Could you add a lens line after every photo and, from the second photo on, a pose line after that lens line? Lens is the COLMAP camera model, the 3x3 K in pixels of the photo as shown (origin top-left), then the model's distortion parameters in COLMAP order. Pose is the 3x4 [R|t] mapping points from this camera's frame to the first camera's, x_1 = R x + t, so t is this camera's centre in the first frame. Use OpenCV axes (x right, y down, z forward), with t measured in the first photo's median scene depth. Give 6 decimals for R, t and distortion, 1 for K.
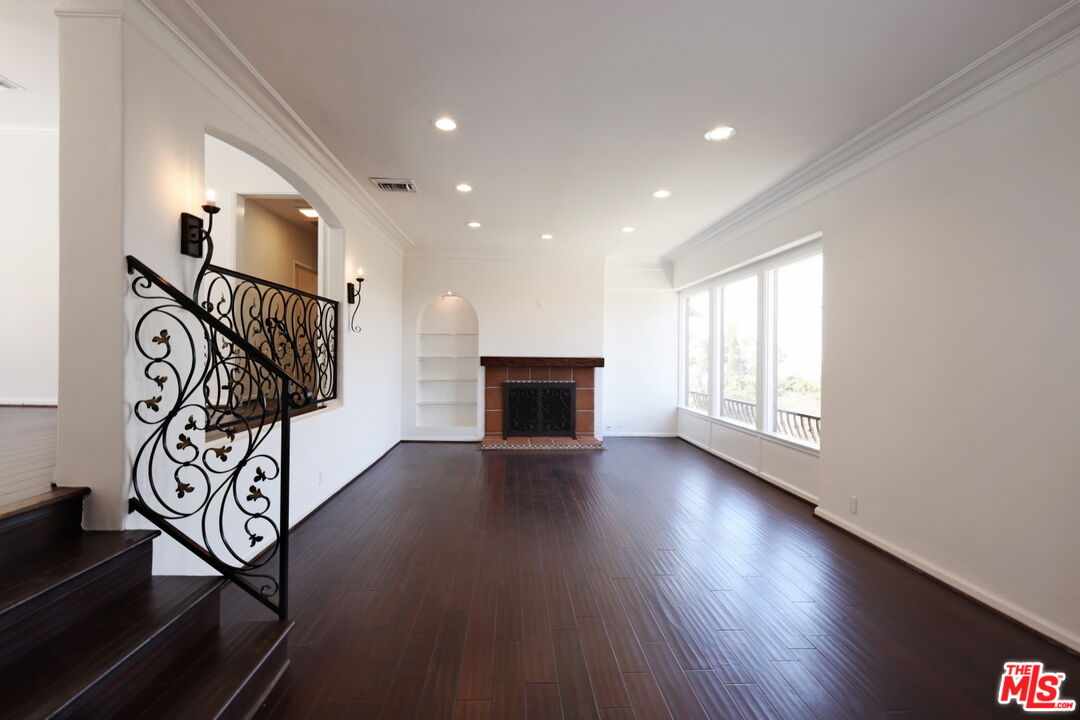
lens RADIAL K [[481.1, 0, 533.9], [0, 481.1, 356.1], [0, 0, 1]] dist [0.002310, 0.000206]
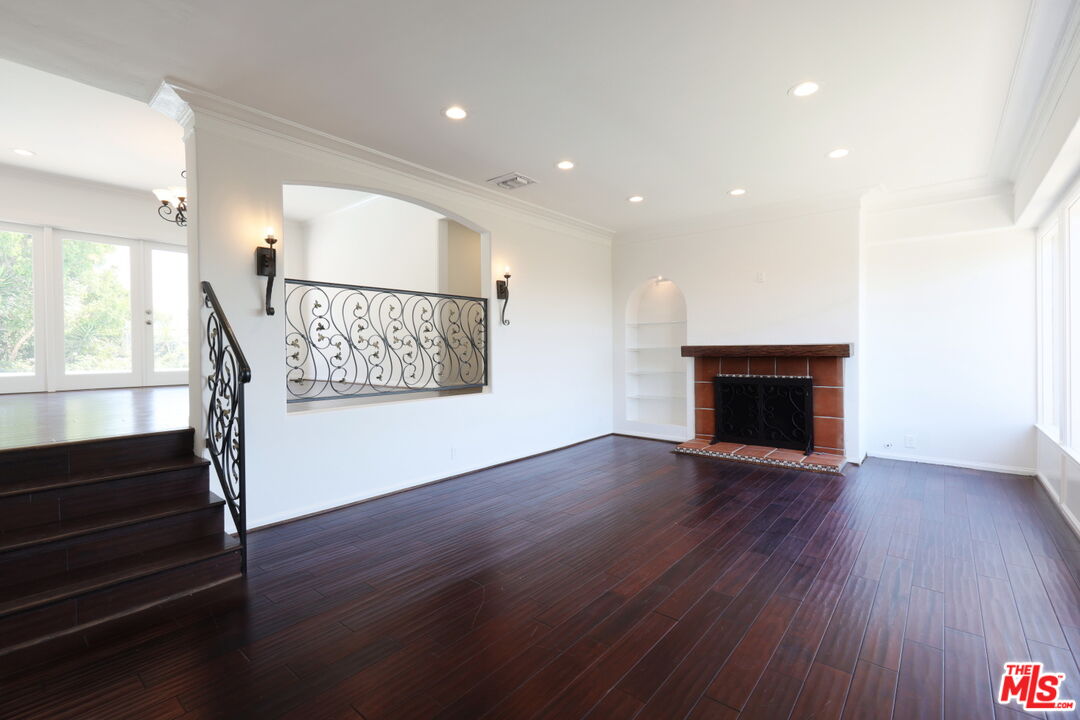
lens RADIAL K [[481.1, 0, 533.9], [0, 481.1, 356.1], [0, 0, 1]] dist [0.002310, 0.000206]
pose [[0.728402, -0.009089, -0.685090, 0.282891], [0.015196, 0.999880, 0.002891, 0.011931], [0.684982, -0.012517, 0.728453, 0.171389]]
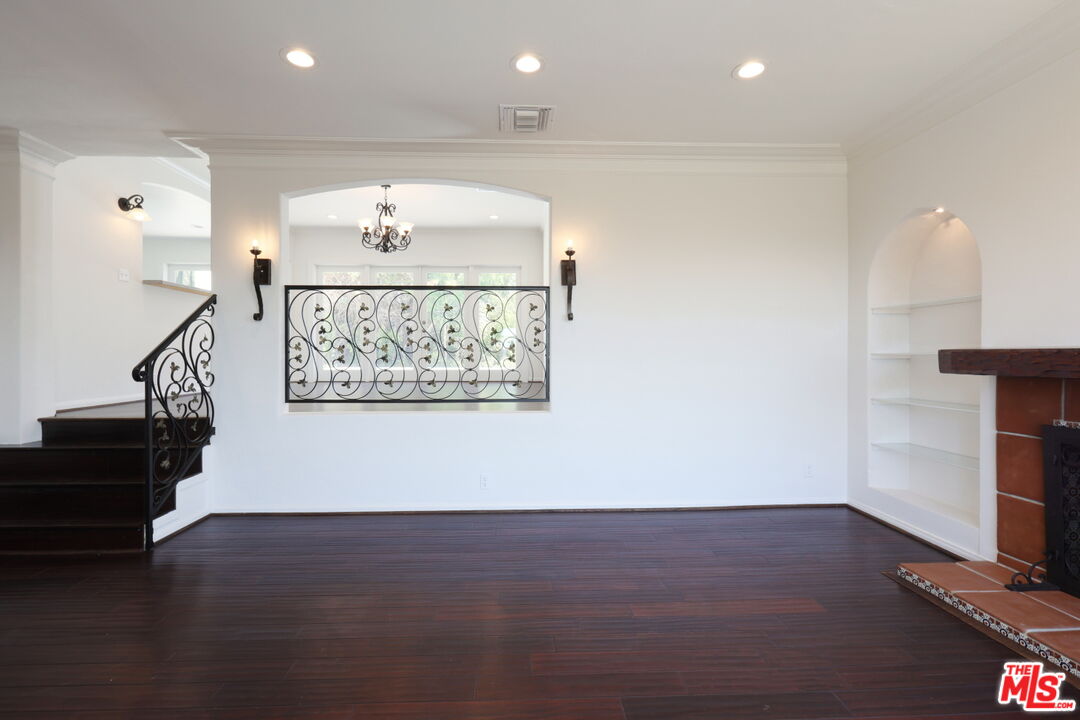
lens RADIAL K [[481.1, 0, 533.9], [0, 481.1, 356.1], [0, 0, 1]] dist [0.002310, 0.000206]
pose [[-0.005057, -0.009797, -0.999939, 0.281779], [-0.003701, 0.999945, -0.009778, 0.011080], [0.999980, 0.003652, -0.005093, 0.639443]]
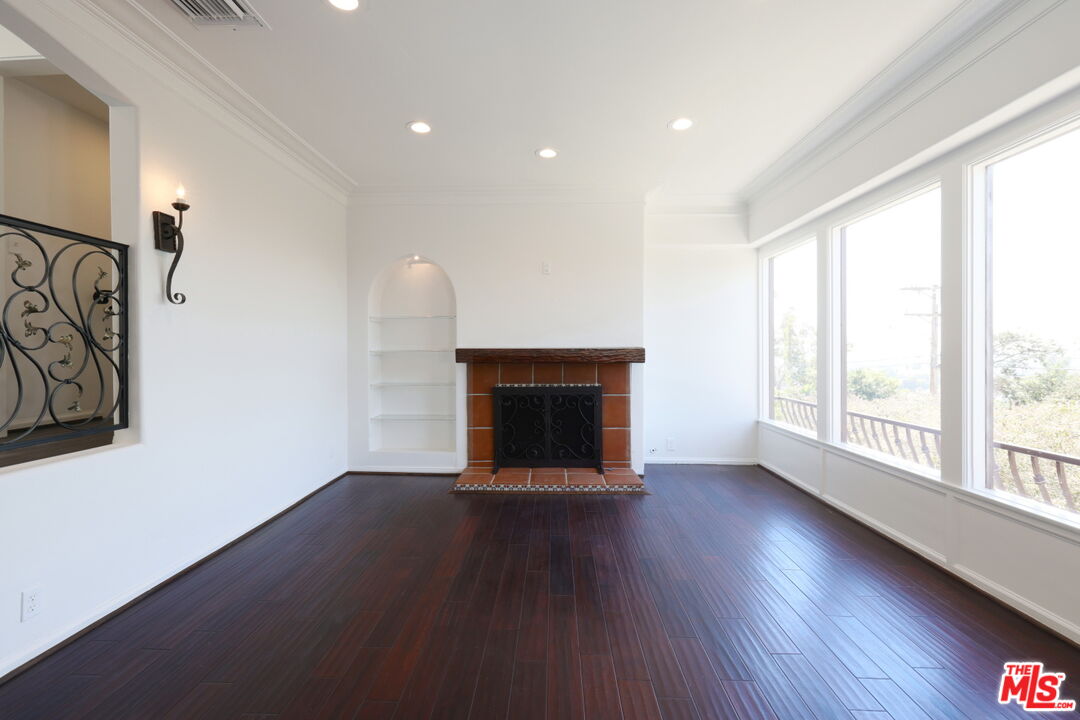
lens RADIAL K [[481.1, 0, 533.9], [0, 481.1, 356.1], [0, 0, 1]] dist [0.002310, 0.000206]
pose [[0.995809, -0.012520, -0.090598, 0.054858], [0.013321, 0.999877, 0.008240, 0.006784], [0.090483, -0.009412, 0.995853, 0.334780]]
